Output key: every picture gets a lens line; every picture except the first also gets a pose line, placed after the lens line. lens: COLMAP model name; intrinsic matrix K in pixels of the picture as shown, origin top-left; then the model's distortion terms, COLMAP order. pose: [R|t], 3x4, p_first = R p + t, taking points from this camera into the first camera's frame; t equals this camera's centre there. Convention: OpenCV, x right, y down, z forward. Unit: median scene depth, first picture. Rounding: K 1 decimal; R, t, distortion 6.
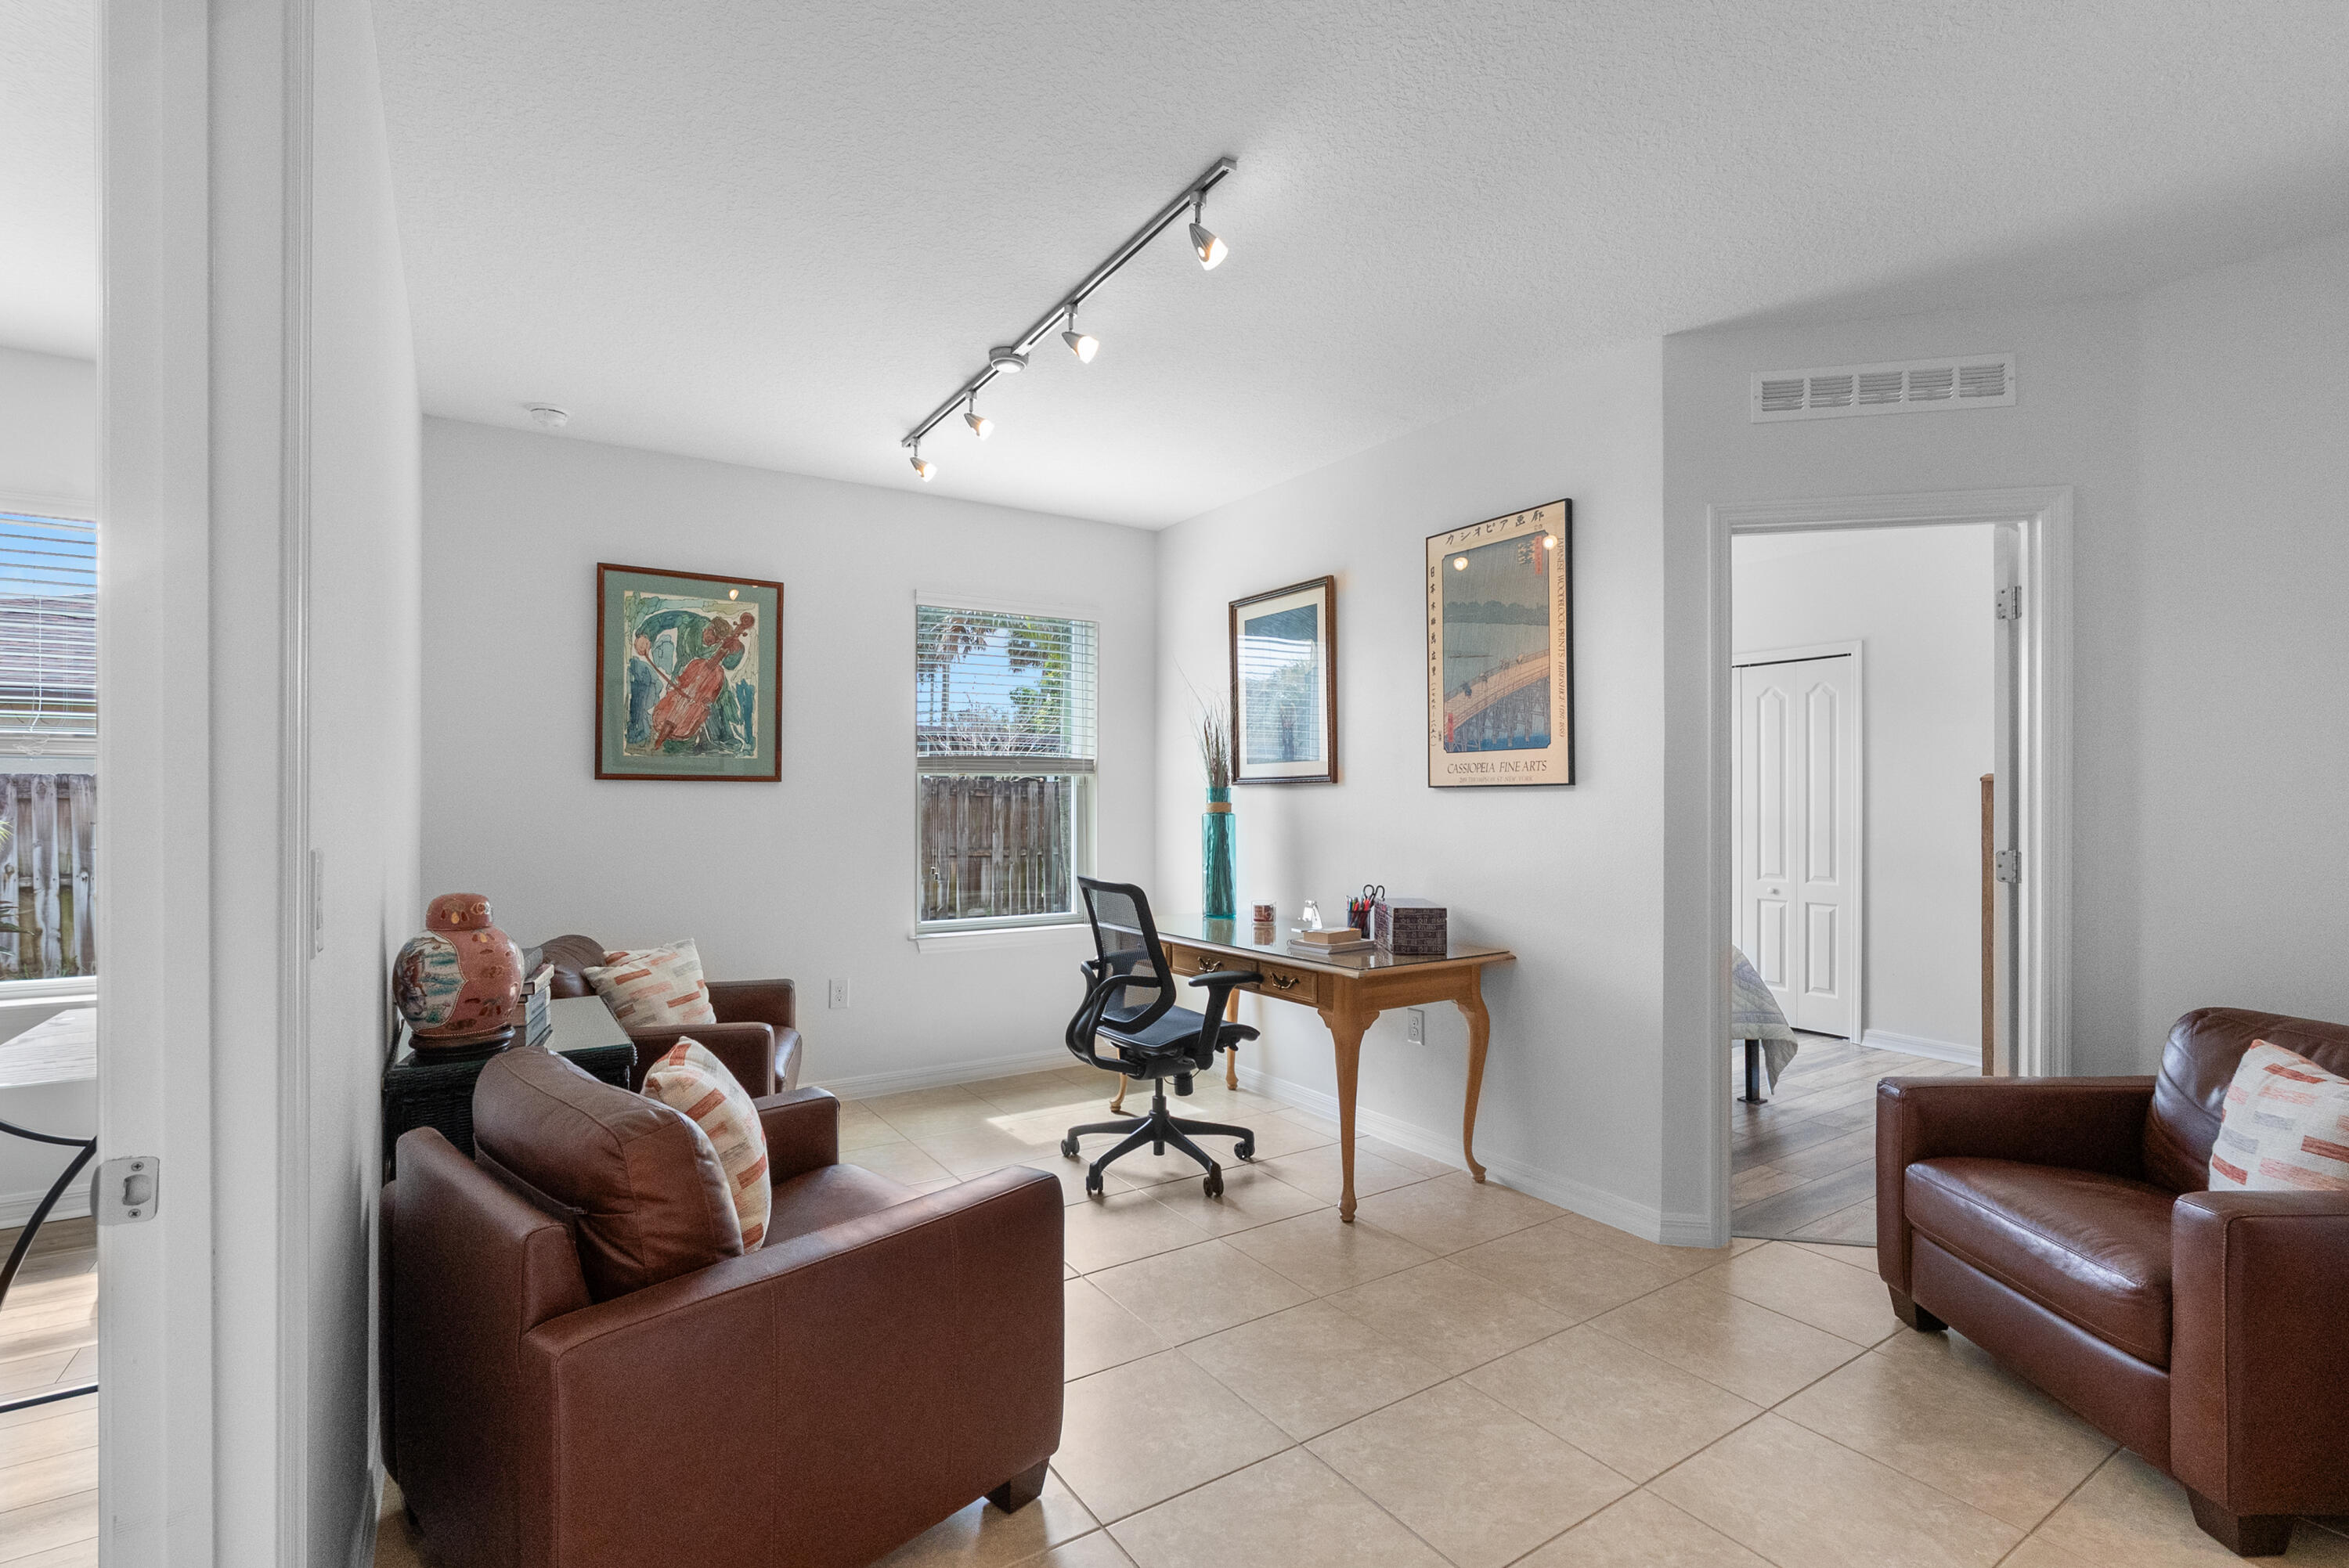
lens RADIAL K [[1067.7, 0, 1180.7], [0, 1067.7, 792.9], [0, 0, 1]] dist [0.011337, 0.000550]
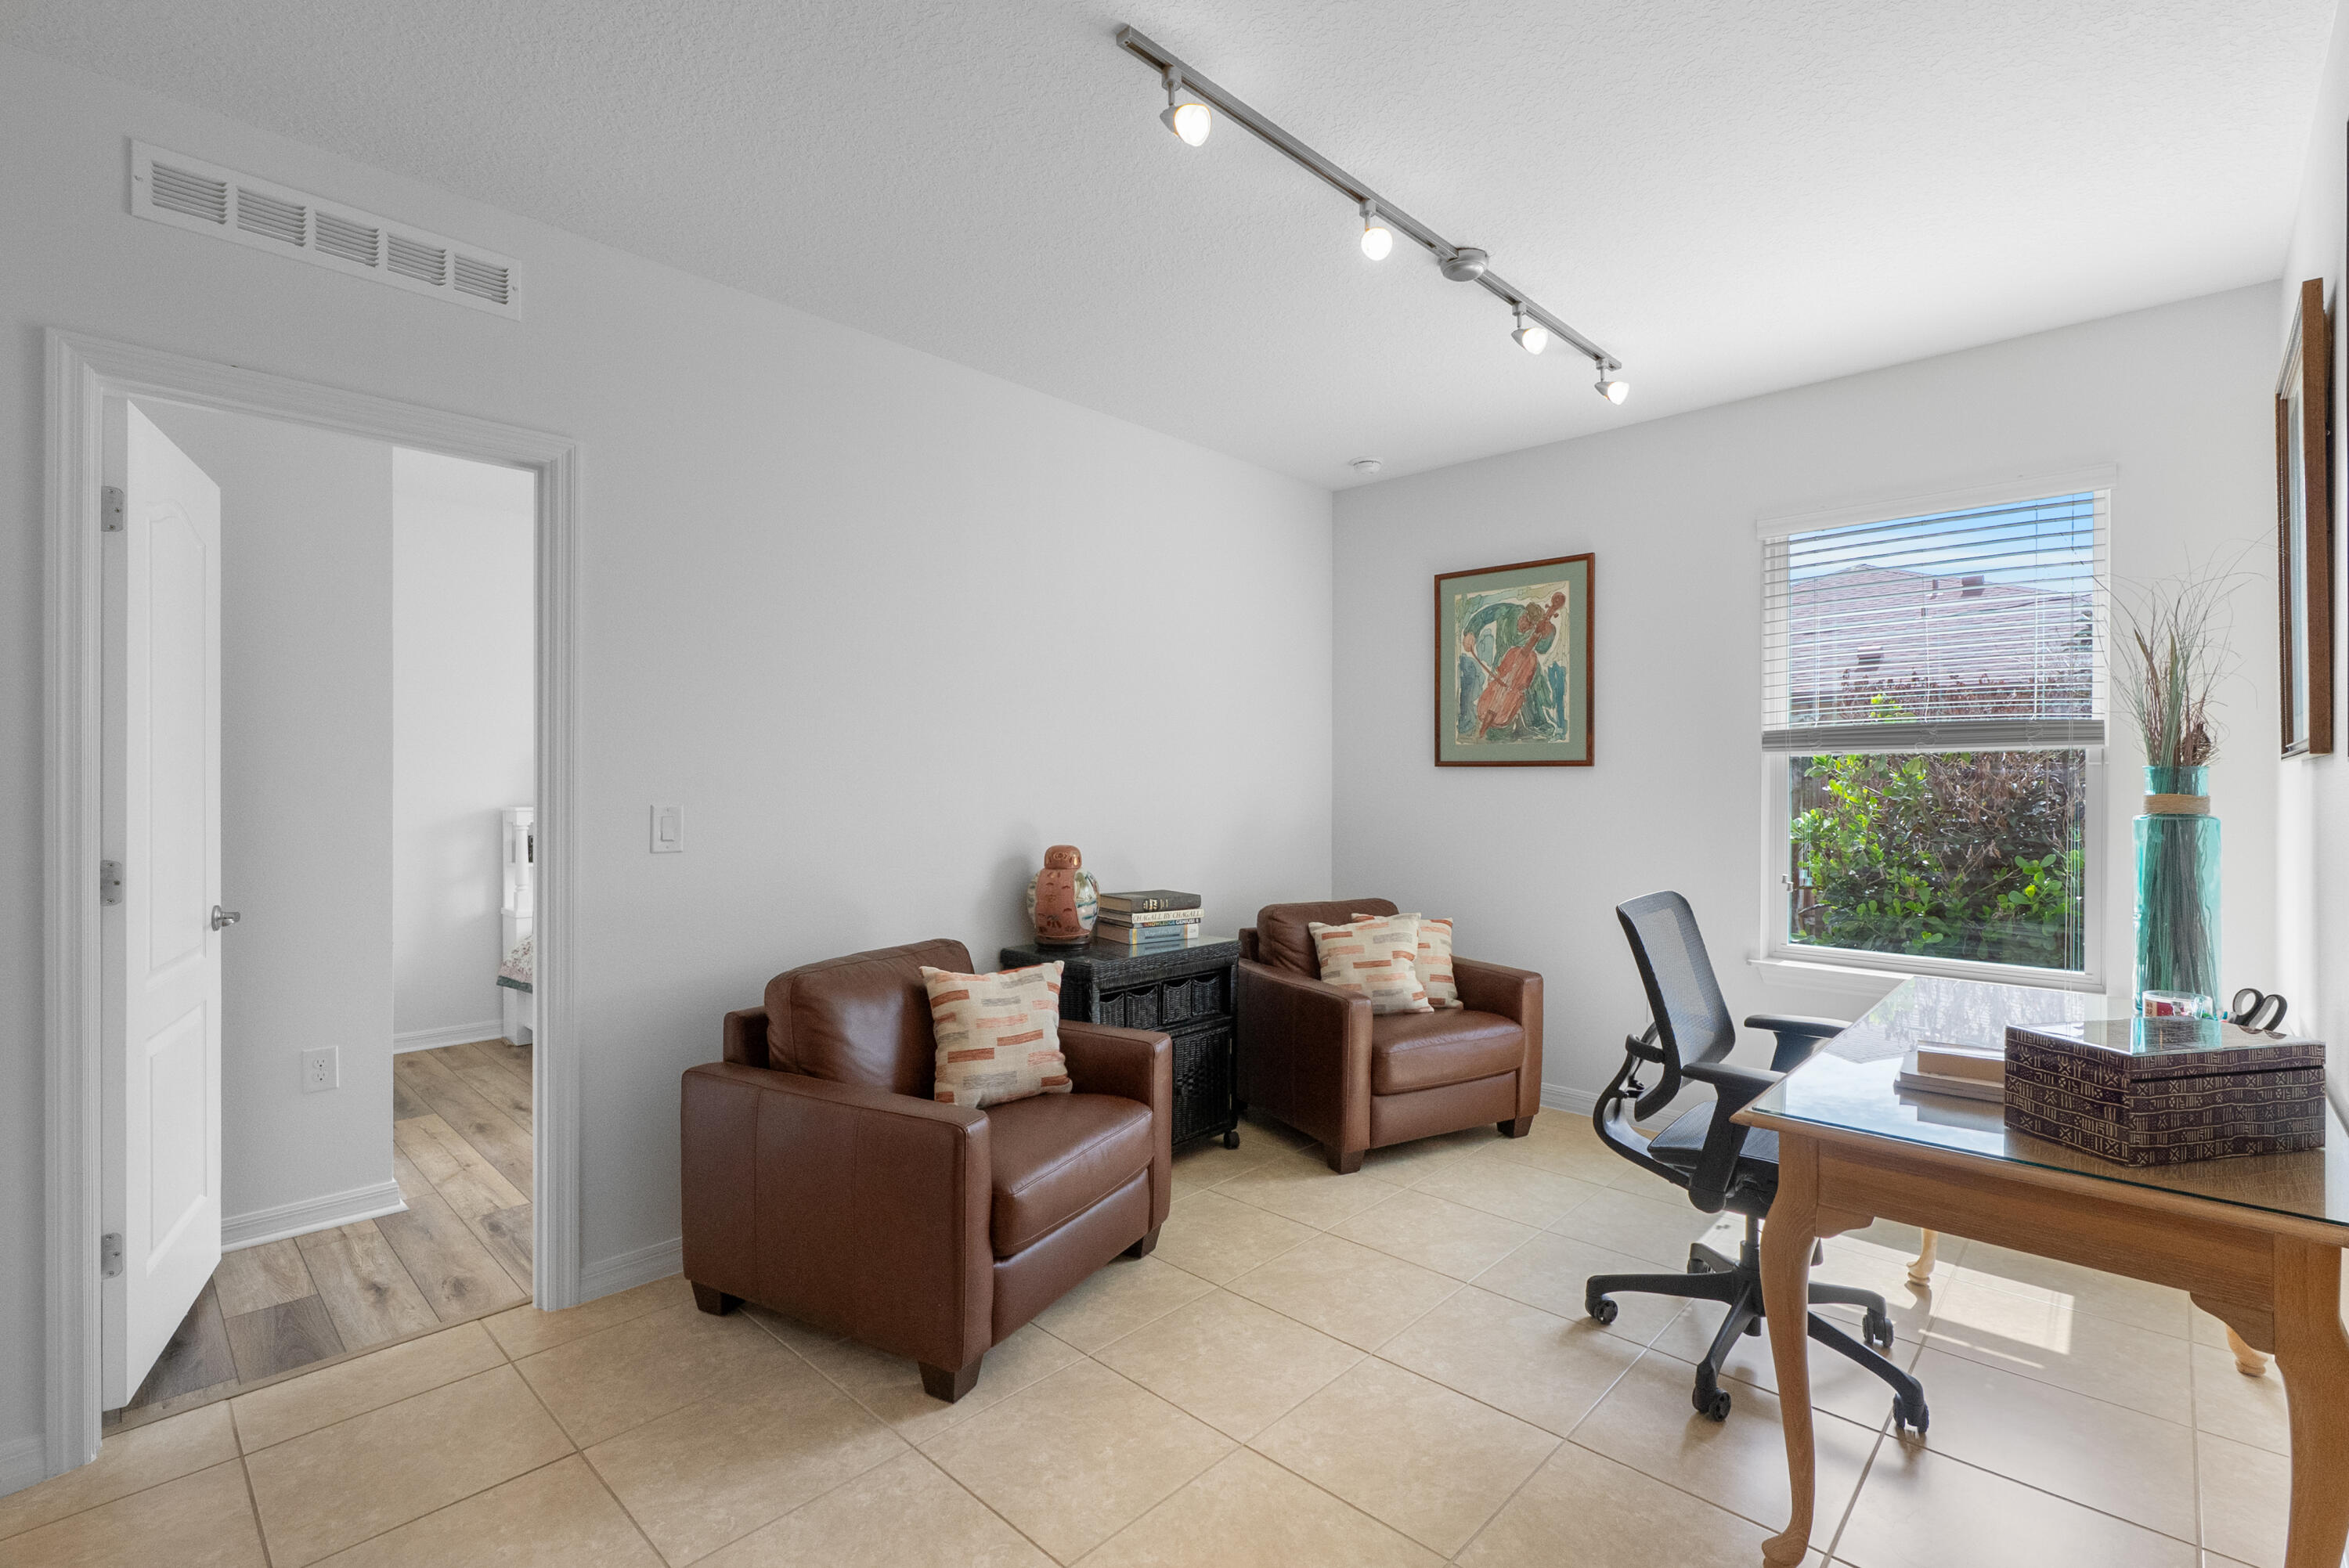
lens RADIAL K [[1067.7, 0, 1182.5], [0, 1067.7, 779.5], [0, 0, 1]] dist [0.011337, 0.000550]
pose [[0.242512, 0.000926, -0.970148, 0.466445], [0.002569, 0.999995, 0.001596, -0.001069], [0.970145, -0.002879, 0.242509, 0.444341]]
